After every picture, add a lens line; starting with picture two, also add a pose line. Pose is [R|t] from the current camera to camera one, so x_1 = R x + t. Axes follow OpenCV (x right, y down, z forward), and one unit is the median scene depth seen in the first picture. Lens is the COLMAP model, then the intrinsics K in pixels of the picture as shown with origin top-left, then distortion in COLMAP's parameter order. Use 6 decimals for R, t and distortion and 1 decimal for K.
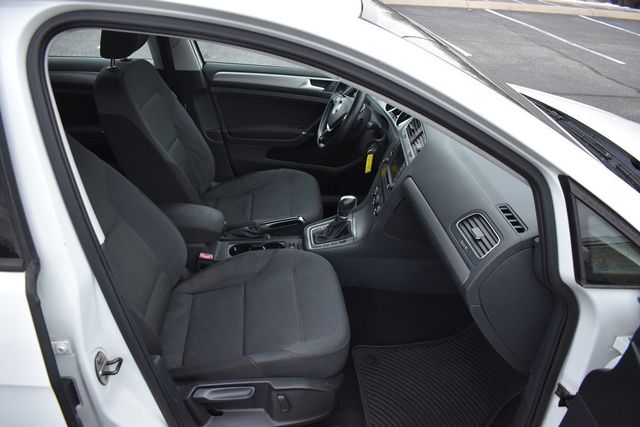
lens RADIAL K [[495.5, 0, 320.1], [0, 495.5, 213.4], [0, 0, 1]] dist [-0.094939, 0.009756]
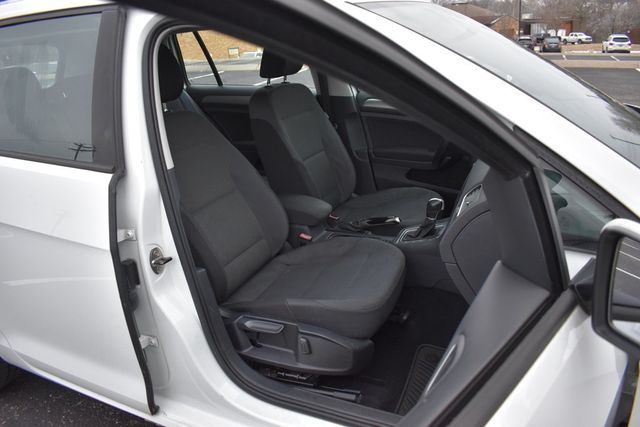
lens RADIAL K [[495.5, 0, 323.3], [0, 495.5, 211.6], [0, 0, 1]] dist [-0.094939, 0.009756]
pose [[0.882345, 0.089442, -0.462025, 0.346162], [-0.153918, 0.982625, -0.103721, 0.144330], [0.444720, 0.162632, 0.880781, -0.029752]]
